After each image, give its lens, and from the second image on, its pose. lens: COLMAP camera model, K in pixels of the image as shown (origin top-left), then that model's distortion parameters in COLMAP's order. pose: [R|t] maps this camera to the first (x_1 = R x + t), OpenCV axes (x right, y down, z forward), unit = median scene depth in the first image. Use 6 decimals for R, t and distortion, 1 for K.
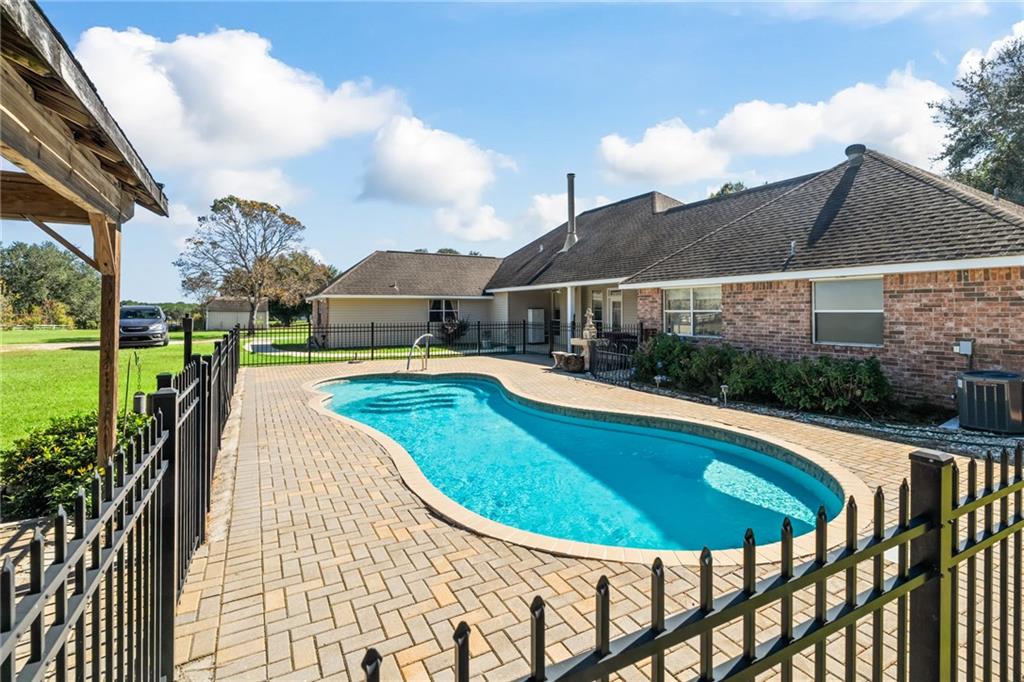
lens RADIAL K [[472.9, 0, 502.1], [0, 472.9, 308.6], [0, 0, 1]] dist [0.003747, 0.000882]
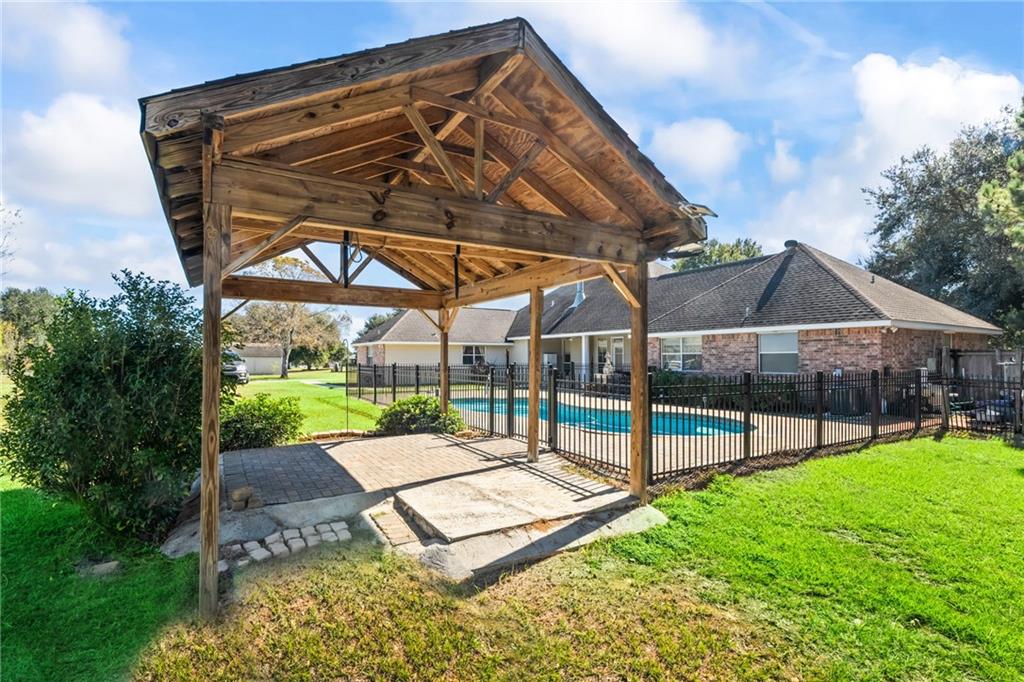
lens RADIAL K [[472.9, 0, 507.9], [0, 472.9, 350.9], [0, 0, 1]] dist [0.003747, 0.000882]
pose [[0.998637, 0.002786, 0.052110, -0.186660], [-0.002208, 0.999935, -0.011148, 0.013359], [-0.052138, 0.011017, 0.998579, -0.379804]]
